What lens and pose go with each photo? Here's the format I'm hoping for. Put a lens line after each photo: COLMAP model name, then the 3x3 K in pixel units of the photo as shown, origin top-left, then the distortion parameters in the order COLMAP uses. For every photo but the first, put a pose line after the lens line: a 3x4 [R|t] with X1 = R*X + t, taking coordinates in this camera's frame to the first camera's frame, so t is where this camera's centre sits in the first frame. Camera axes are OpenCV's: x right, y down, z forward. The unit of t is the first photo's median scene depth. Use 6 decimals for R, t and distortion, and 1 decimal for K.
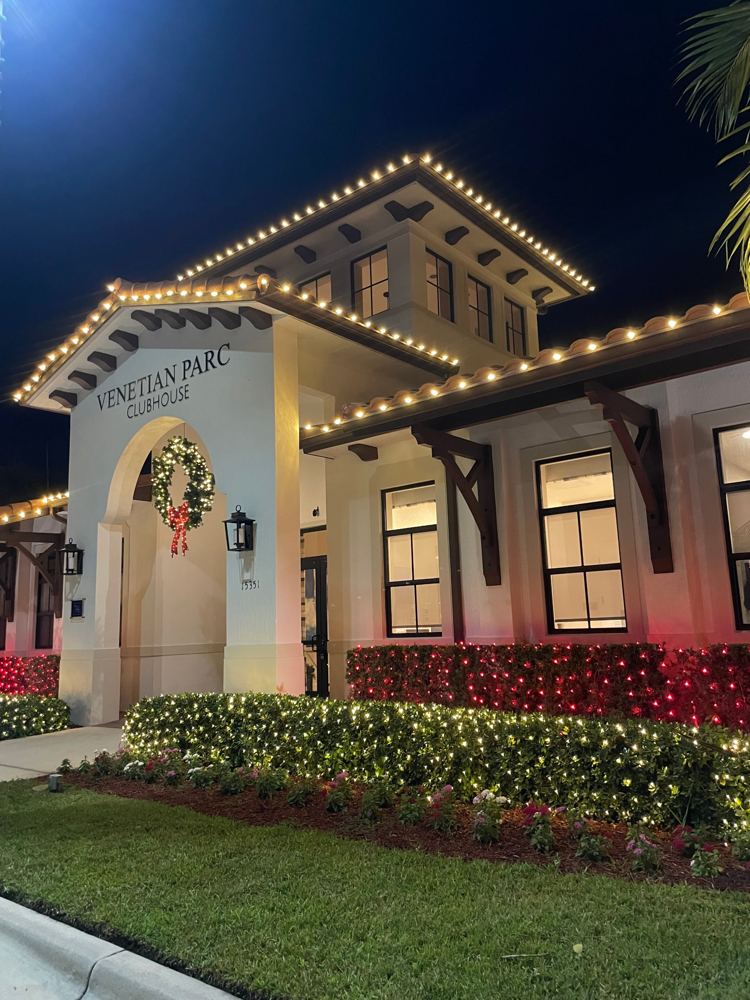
lens RADIAL K [[758.1, 0, 375.0], [0, 758.1, 500.0], [0, 0, 1]] dist [0.030293, -0.003589]
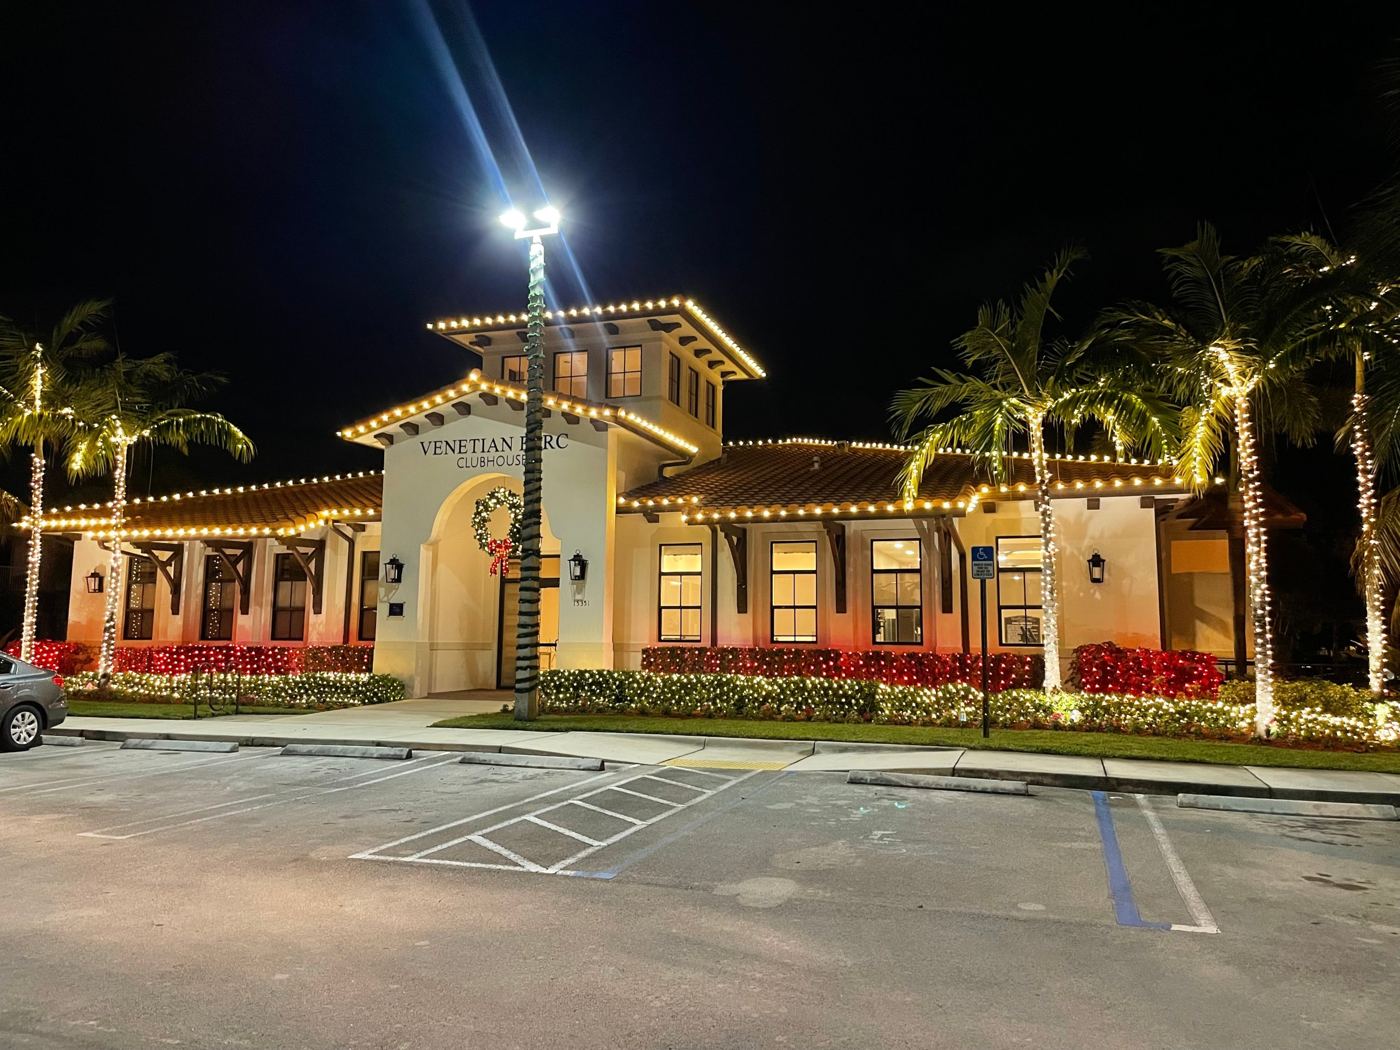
lens RADIAL K [[959.9, 0, 700.0], [0, 959.9, 525.0], [0, 0, 1]] dist [0.047582, -0.000175]
pose [[0.940086, 0.084985, 0.330176, -0.556562], [-0.098686, 0.994806, 0.024925, -0.107812], [-0.326343, -0.056015, 0.943590, -0.828349]]
